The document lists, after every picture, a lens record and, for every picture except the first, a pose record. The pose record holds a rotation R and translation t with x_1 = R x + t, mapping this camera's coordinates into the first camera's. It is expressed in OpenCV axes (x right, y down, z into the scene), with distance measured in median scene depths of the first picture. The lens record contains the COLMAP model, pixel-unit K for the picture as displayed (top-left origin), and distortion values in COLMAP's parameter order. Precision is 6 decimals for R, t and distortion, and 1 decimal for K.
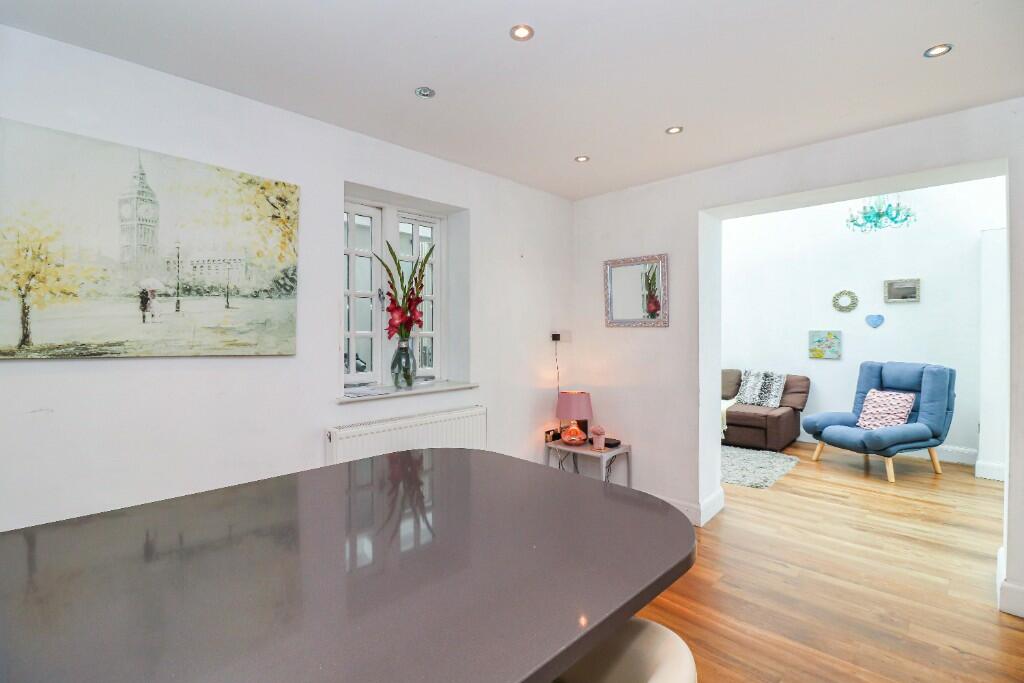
lens RADIAL K [[478.3, 0, 512.0], [0, 478.3, 341.5], [0, 0, 1]] dist [0.001742, -0.017366]
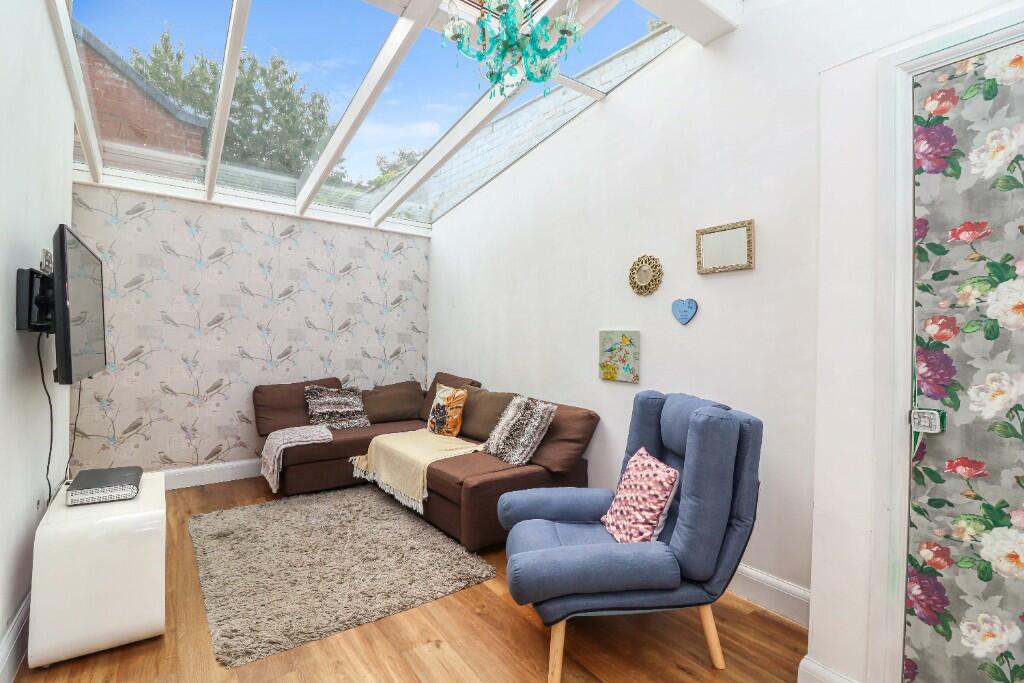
lens RADIAL K [[478.3, 0, 512.0], [0, 478.3, 341.5], [0, 0, 1]] dist [0.001742, -0.017366]
pose [[0.983862, 0.024729, -0.177213, 0.665015], [-0.028130, 0.999465, -0.016708, 0.002559], [0.176705, 0.021423, 0.984031, 0.460677]]
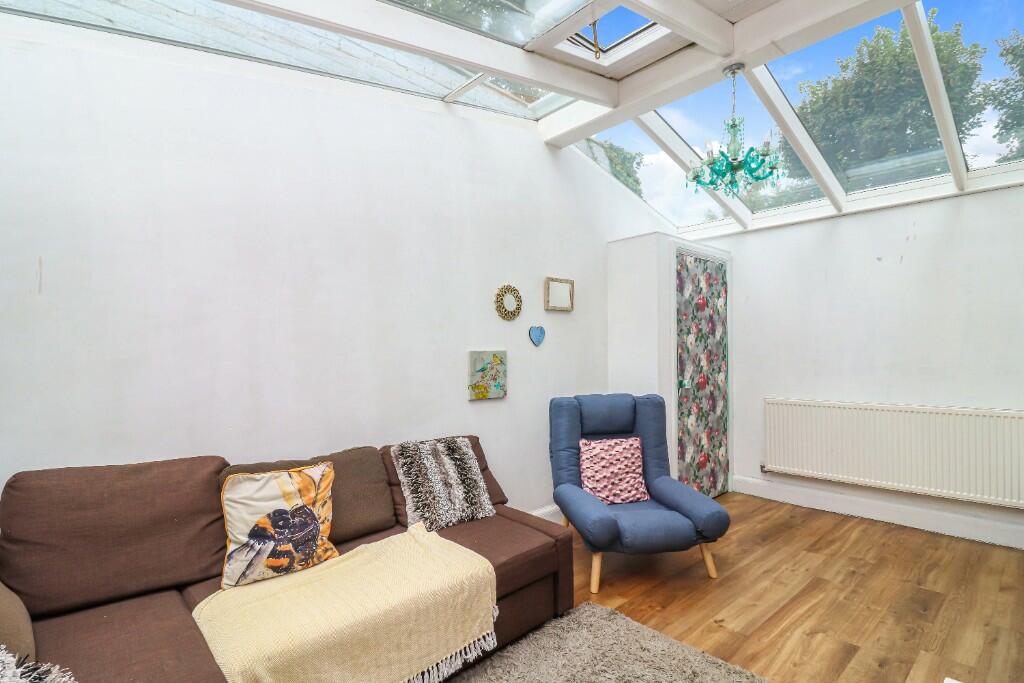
lens RADIAL K [[493.4, 0, 512.0], [0, 493.4, 341.5], [0, 0, 1]] dist [-0.000359, -0.000451]
pose [[0.073788, 0.020634, 0.997060, 0.068973], [0.033363, 0.999175, -0.023147, -0.020244], [-0.996716, 0.034972, 0.073039, 0.975415]]
